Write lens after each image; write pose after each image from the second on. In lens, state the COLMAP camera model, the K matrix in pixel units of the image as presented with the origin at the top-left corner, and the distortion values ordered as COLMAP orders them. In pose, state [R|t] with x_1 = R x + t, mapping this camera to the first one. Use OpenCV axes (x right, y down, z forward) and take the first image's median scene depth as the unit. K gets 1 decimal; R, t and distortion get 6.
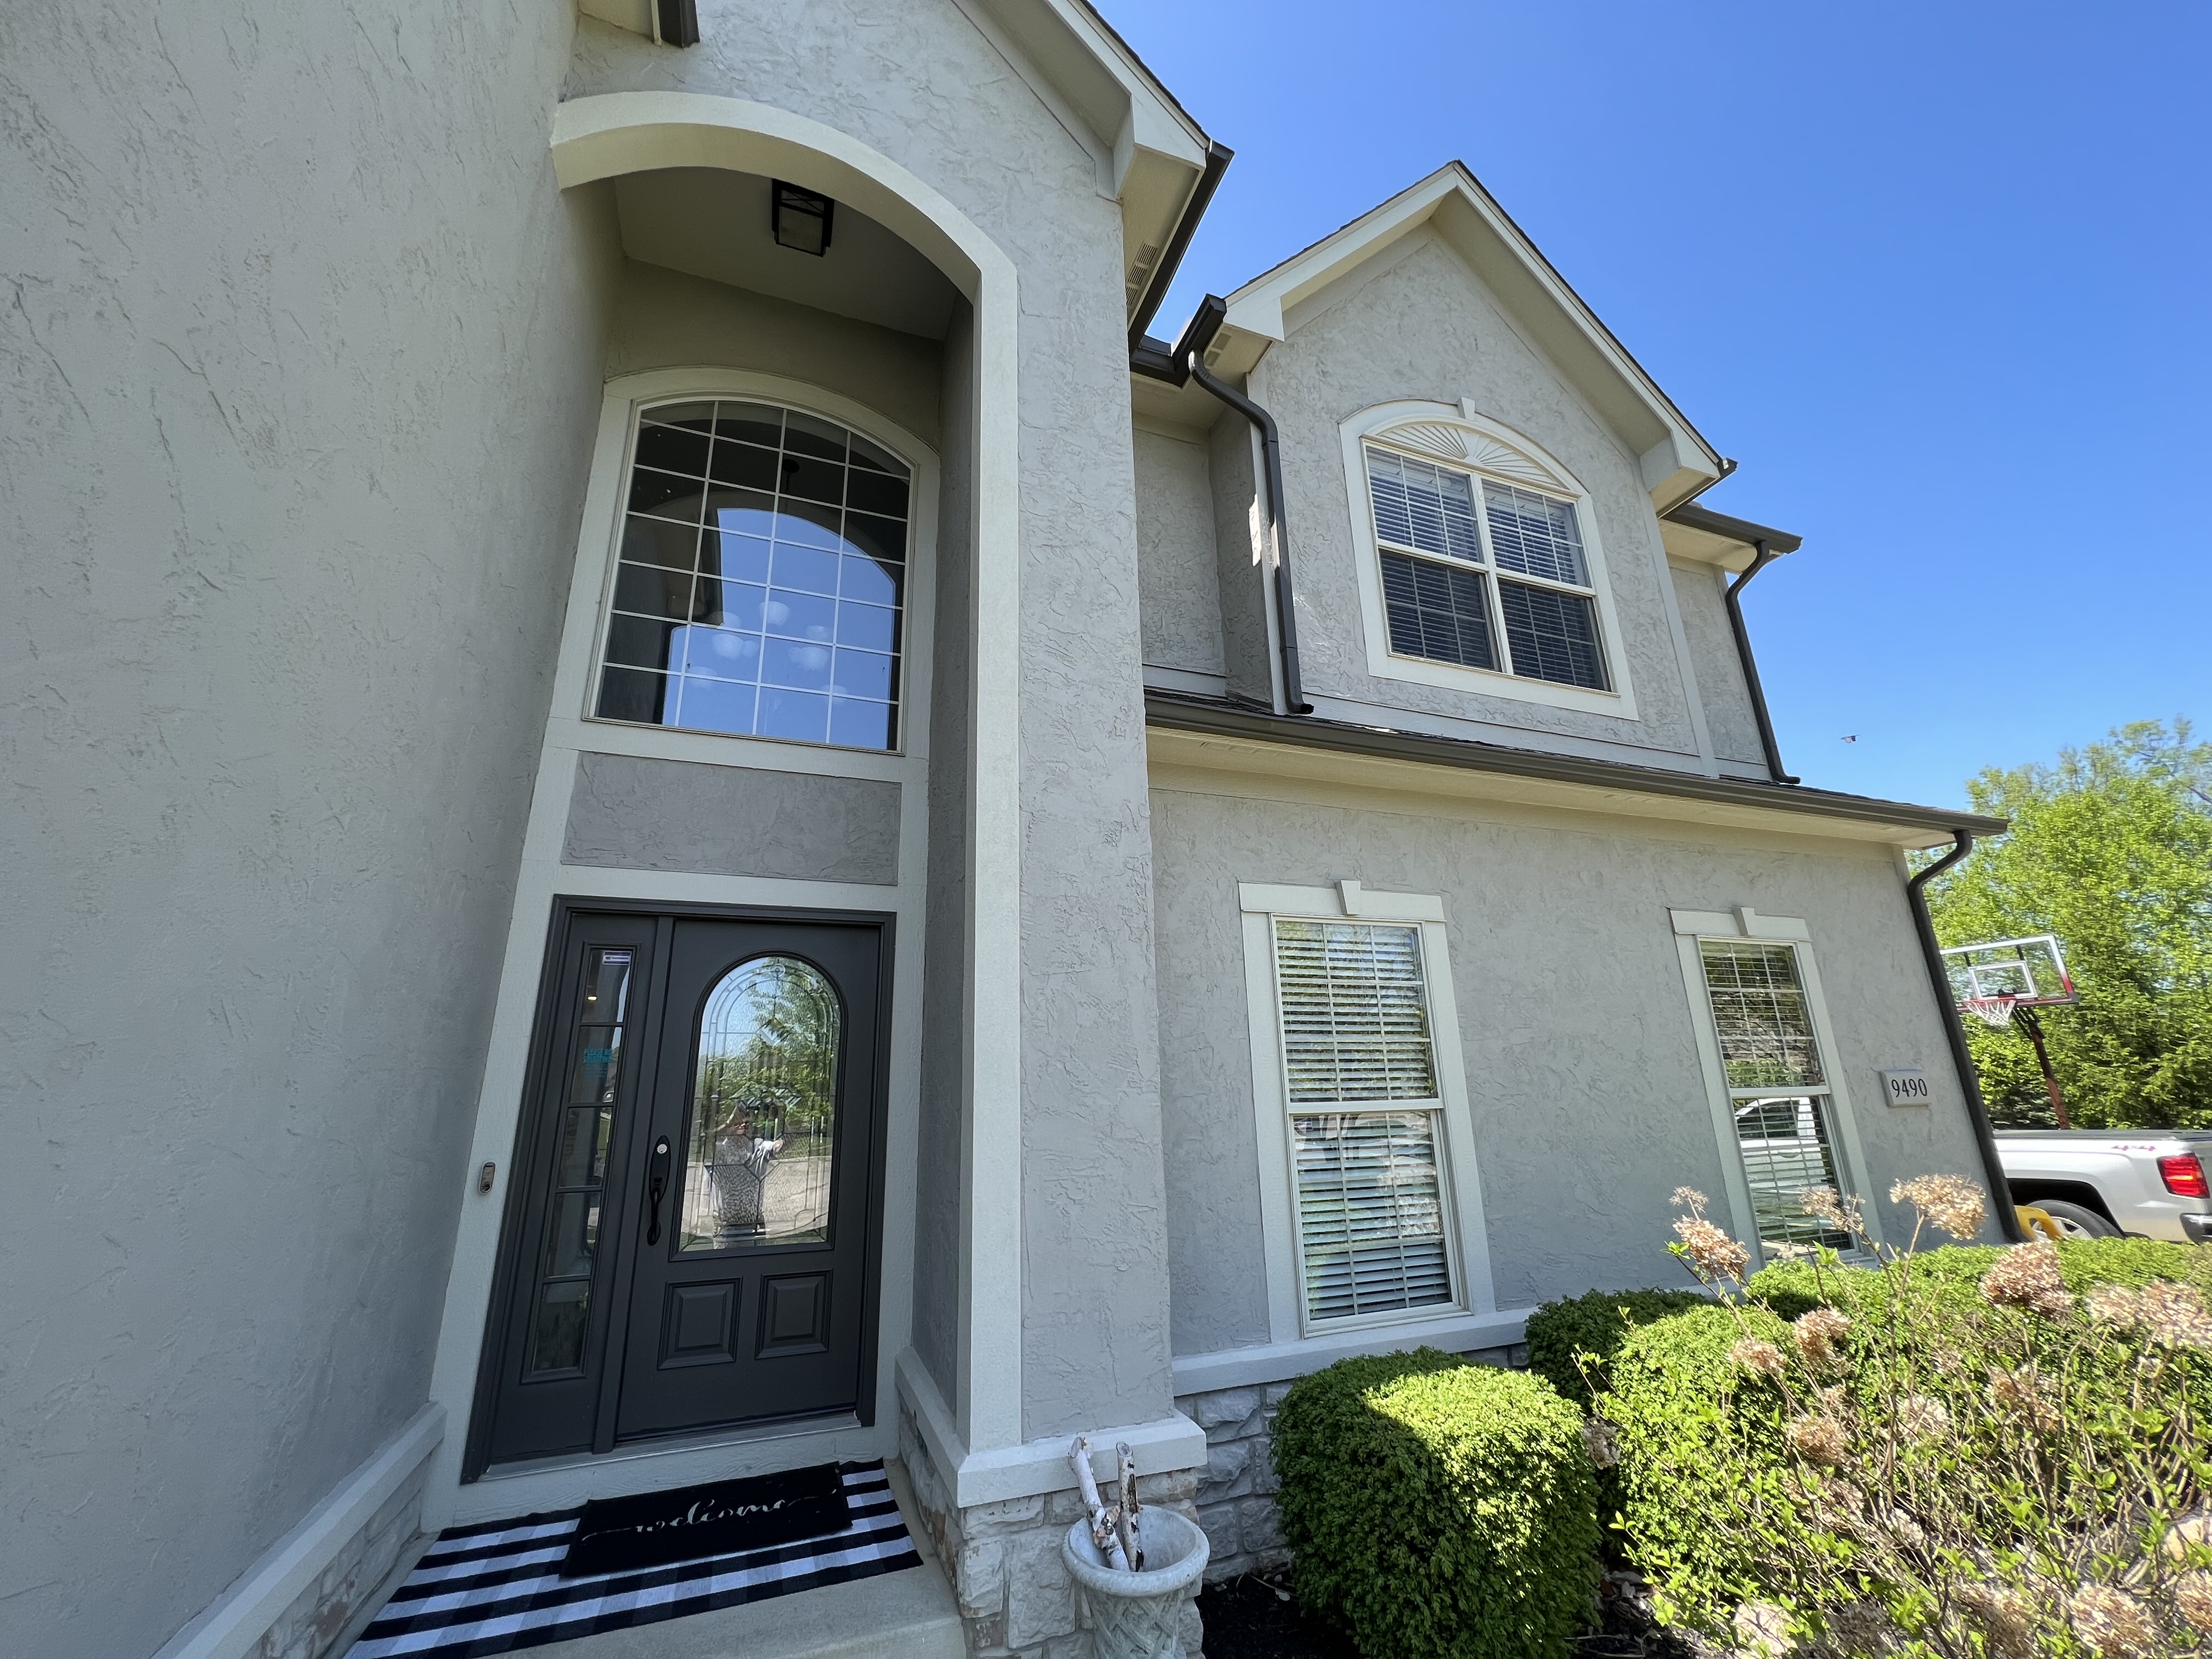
lens RADIAL K [[884.9, 0, 1104.7], [0, 884.9, 832.5], [0, 0, 1]] dist [-0.000928, 0.000177]
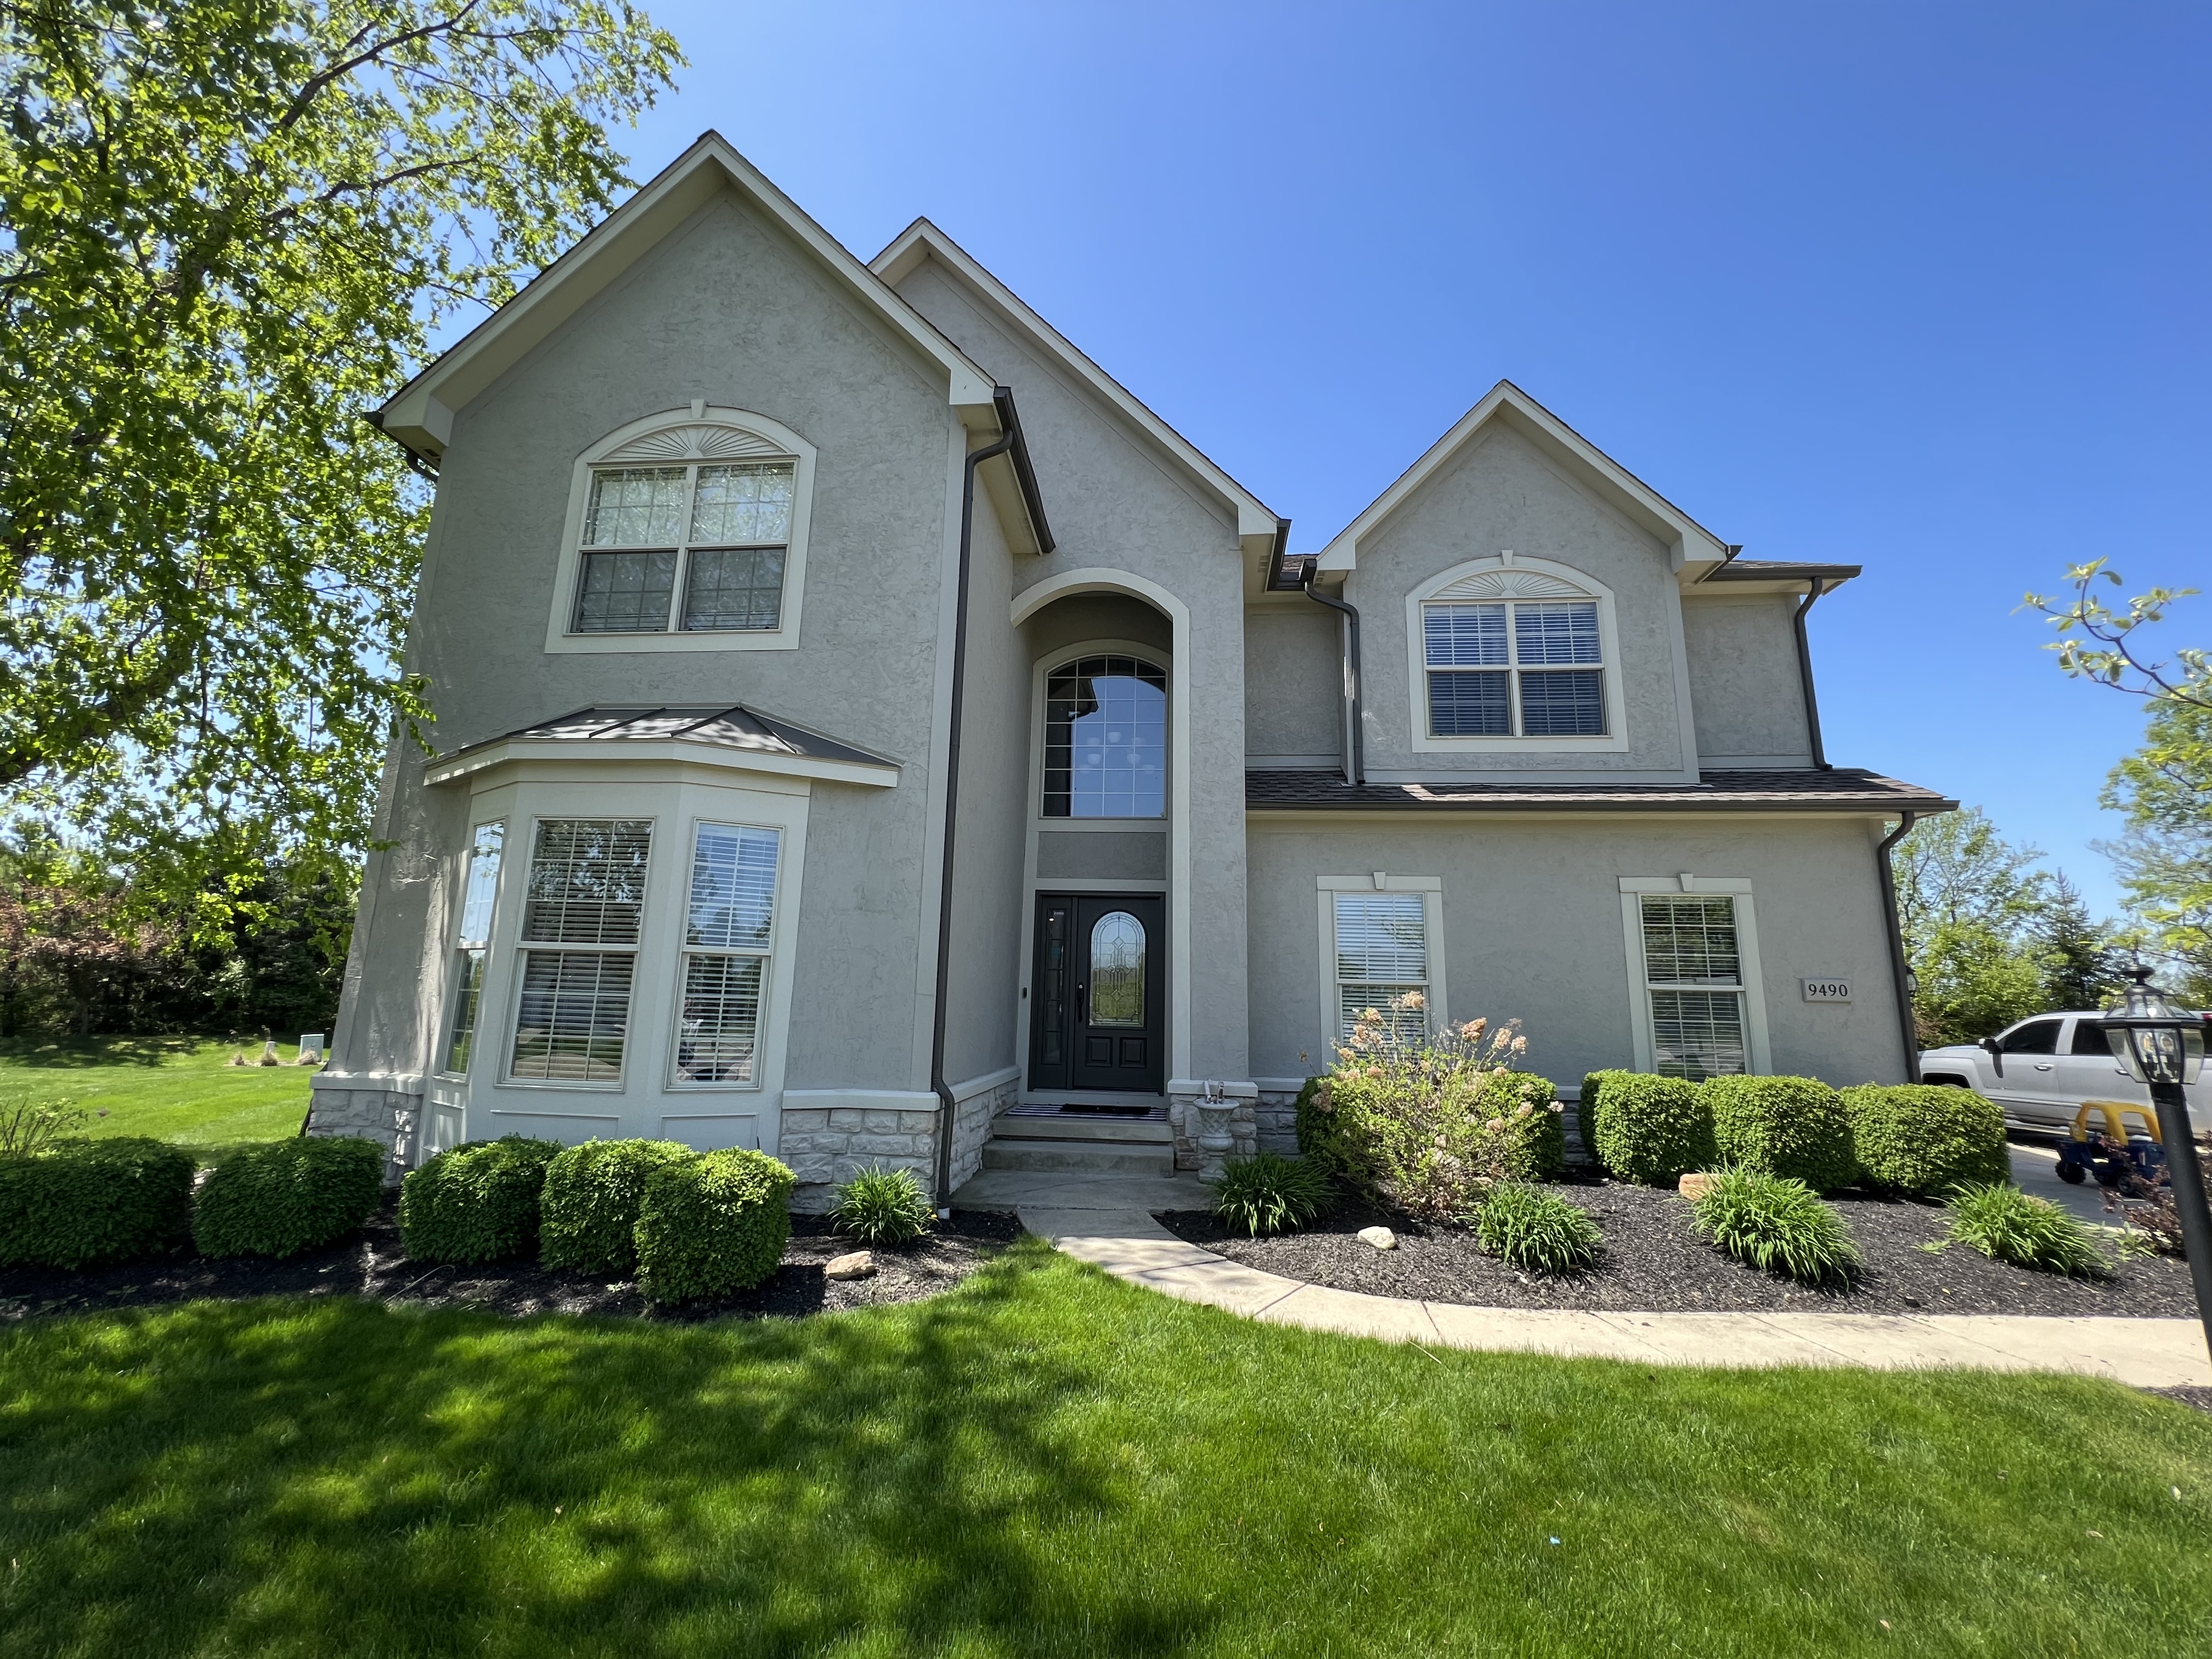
lens RADIAL K [[884.9, 0, 1107.5], [0, 884.9, 830.9], [0, 0, 1]] dist [-0.000928, 0.000177]
pose [[0.900411, -0.043220, -0.432889, 0.498457], [0.081798, 0.994125, 0.070885, -0.192658], [0.427282, -0.099235, 0.898656, -0.874044]]
